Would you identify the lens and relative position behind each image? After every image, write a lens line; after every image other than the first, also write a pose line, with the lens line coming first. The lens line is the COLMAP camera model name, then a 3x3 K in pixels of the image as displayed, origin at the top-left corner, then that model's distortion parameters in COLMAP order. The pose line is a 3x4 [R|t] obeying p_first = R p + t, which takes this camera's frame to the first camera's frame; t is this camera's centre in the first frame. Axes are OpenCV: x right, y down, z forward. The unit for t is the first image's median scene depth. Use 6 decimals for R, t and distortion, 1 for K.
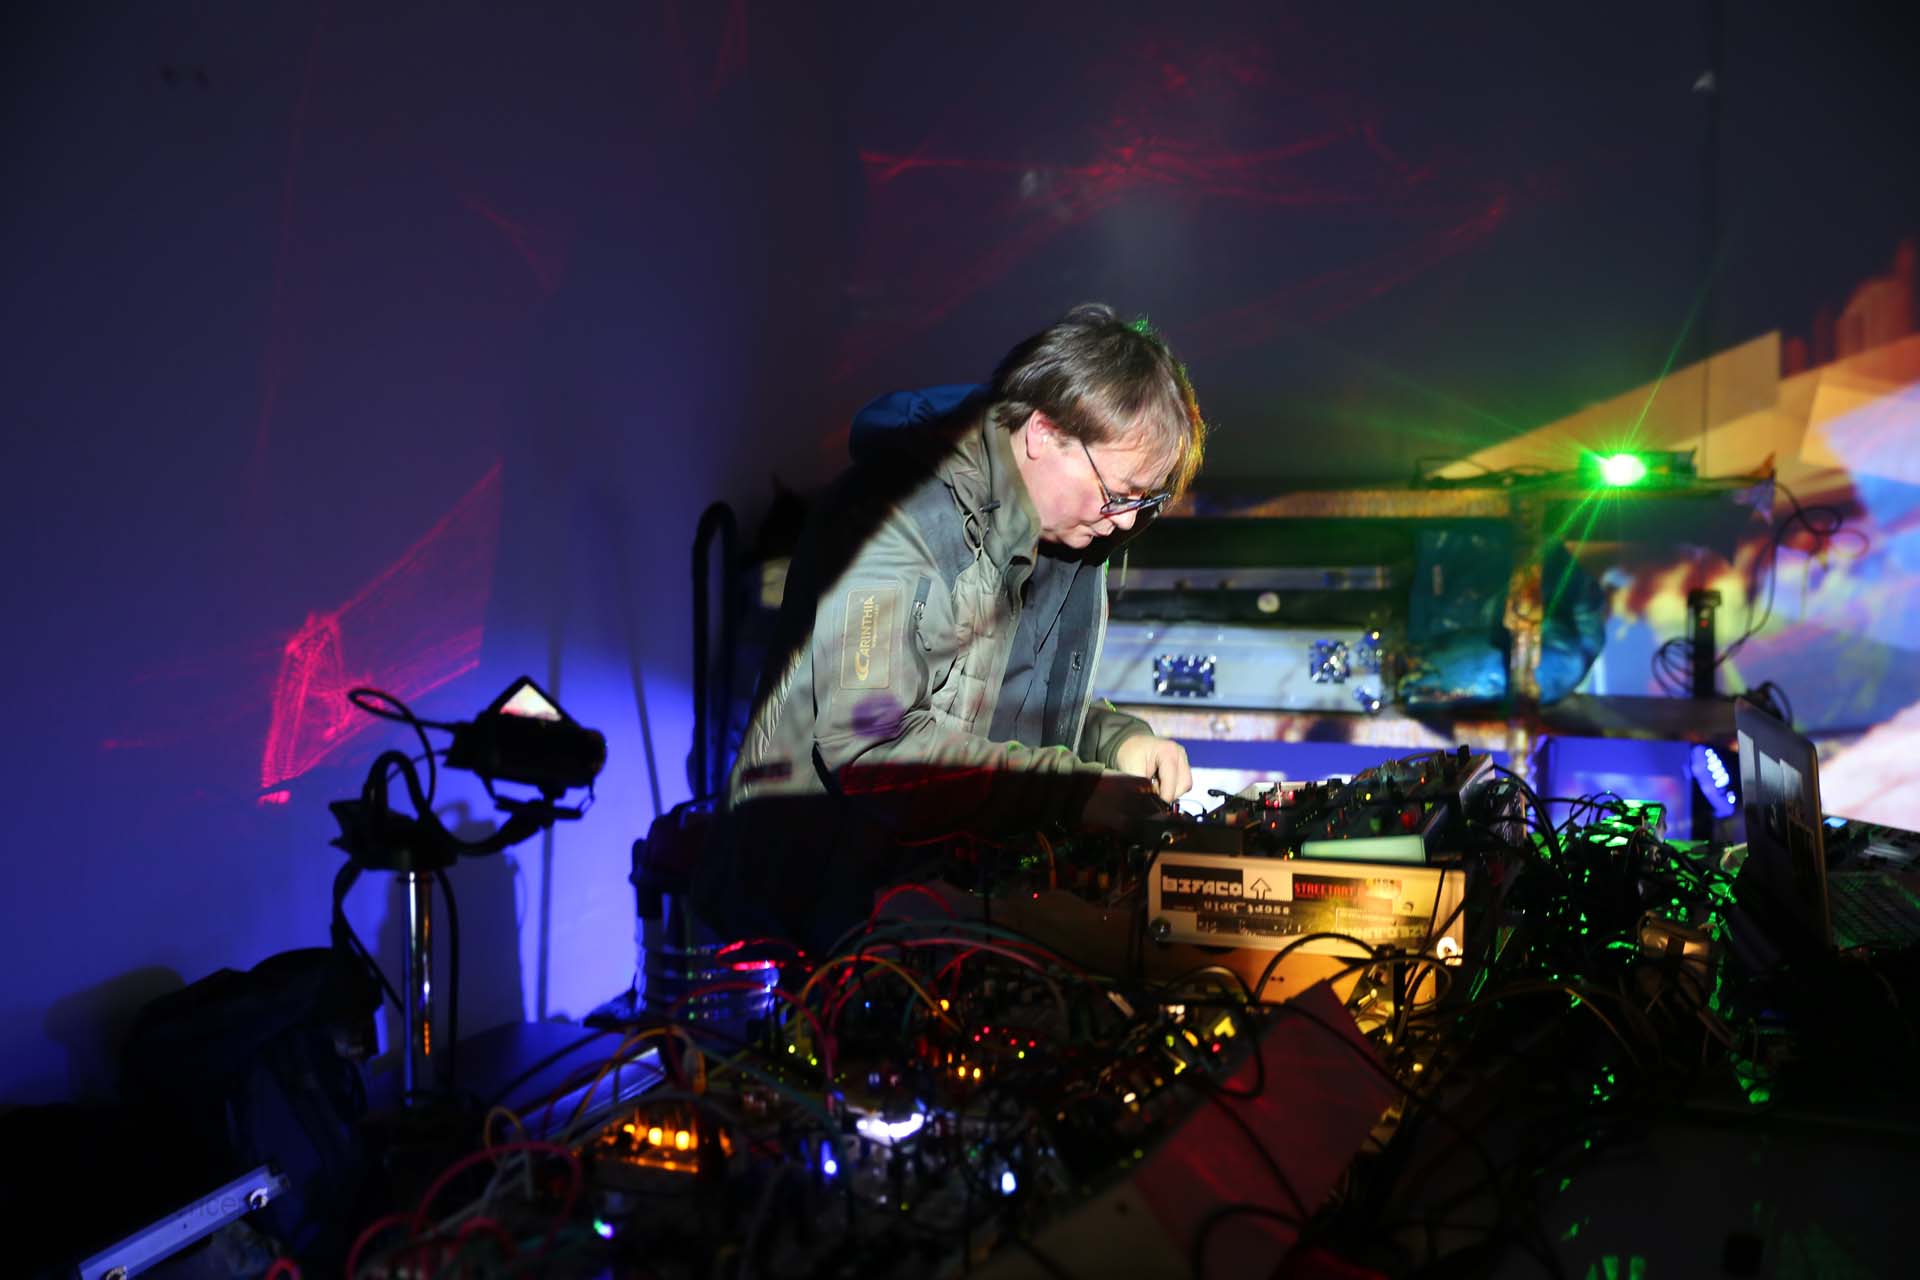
lens RADIAL K [[2207.3, 0, 959.4], [0, 2207.3, 632.4], [0, 0, 1]] dist [0.026356, 0.000000]
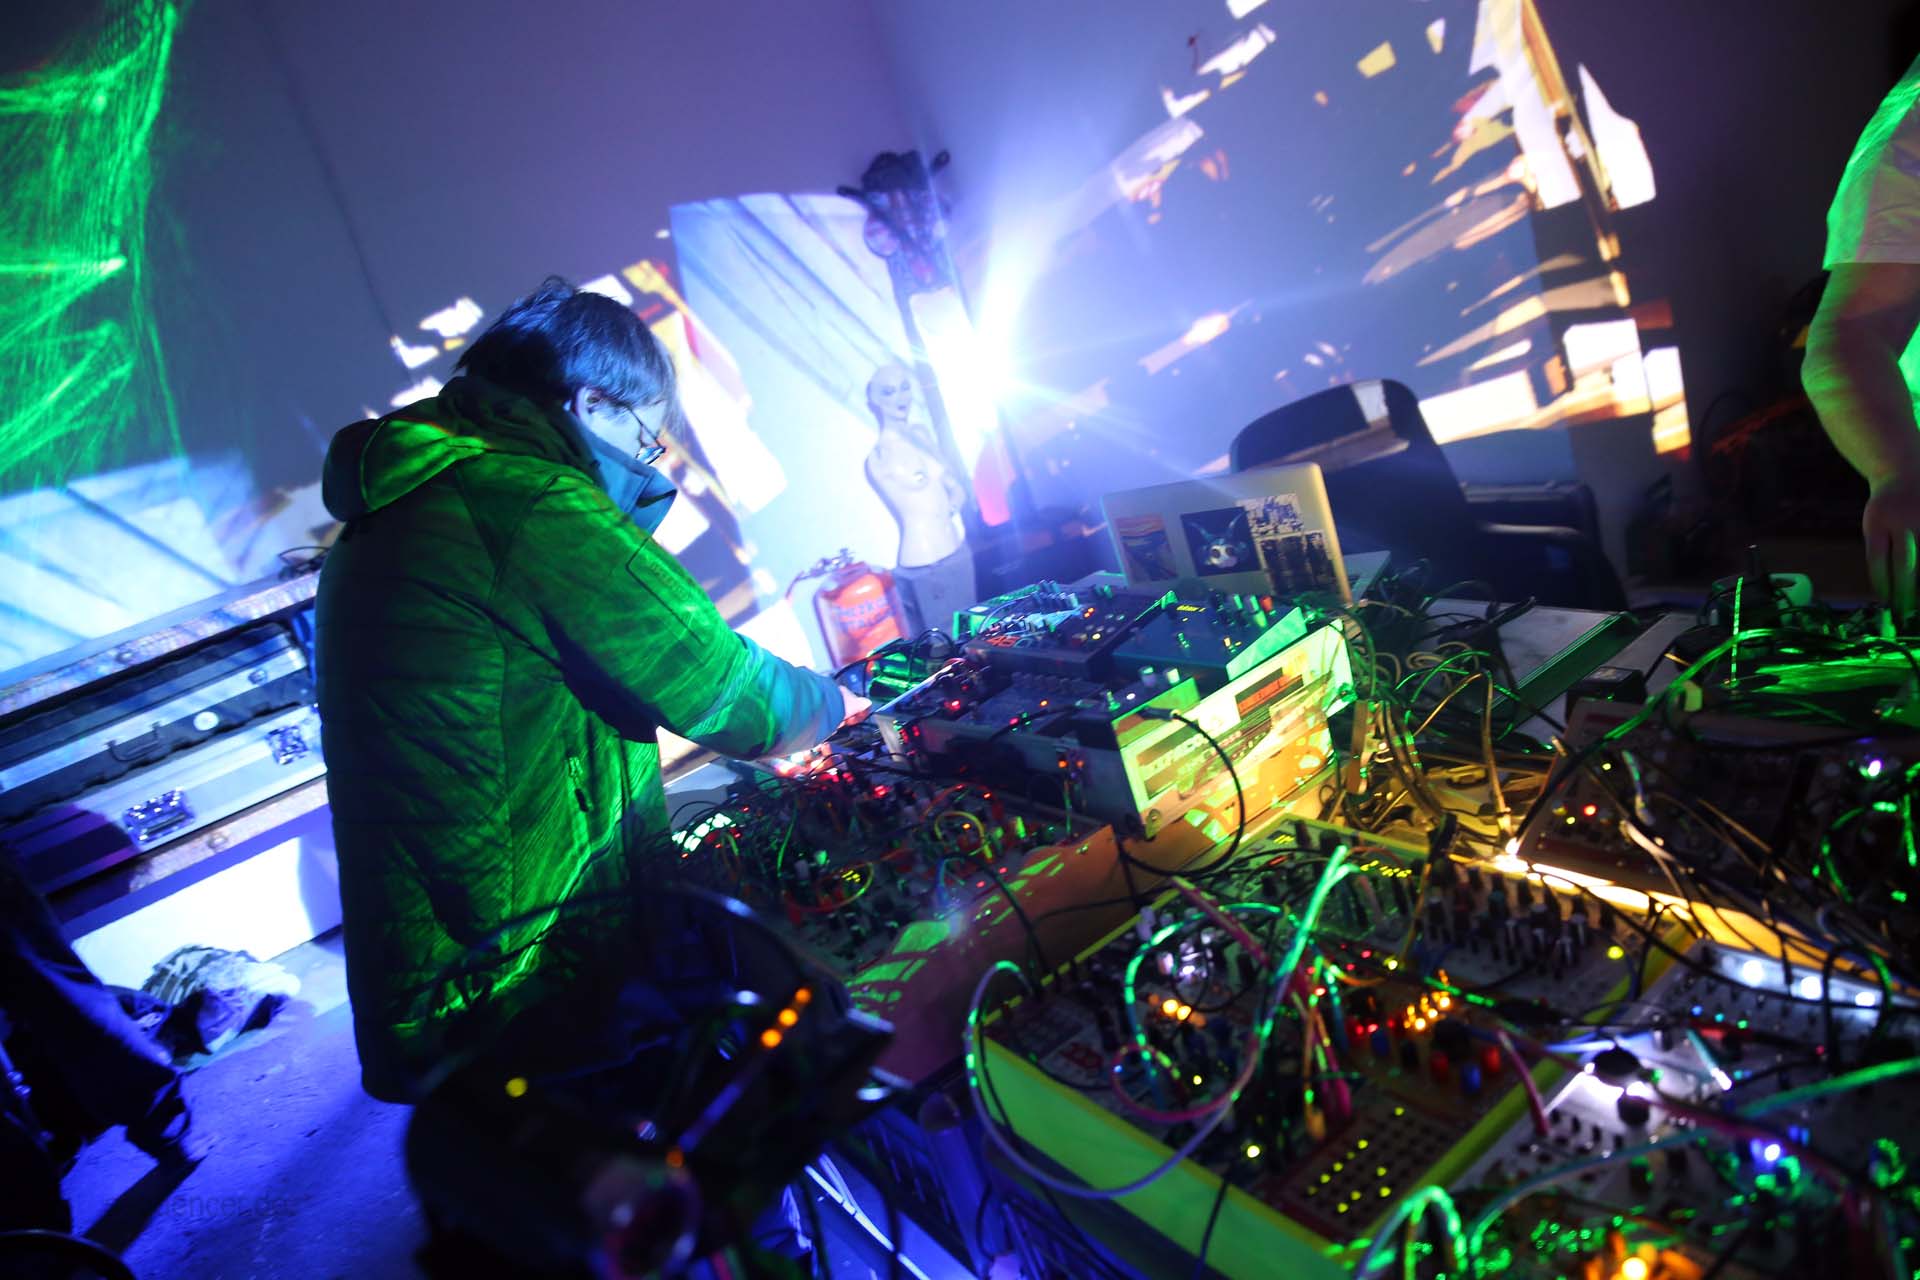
lens RADIAL K [[1344.1, 0, 947.4], [0, 1344.1, 646.5], [0, 0, 1]] dist [-0.104762, 0.047576]
pose [[0.526757, -0.366749, 0.766826, -0.155669], [0.370862, 0.910899, 0.180897, -0.028834], [-0.764845, 0.189098, 0.615836, 0.304258]]
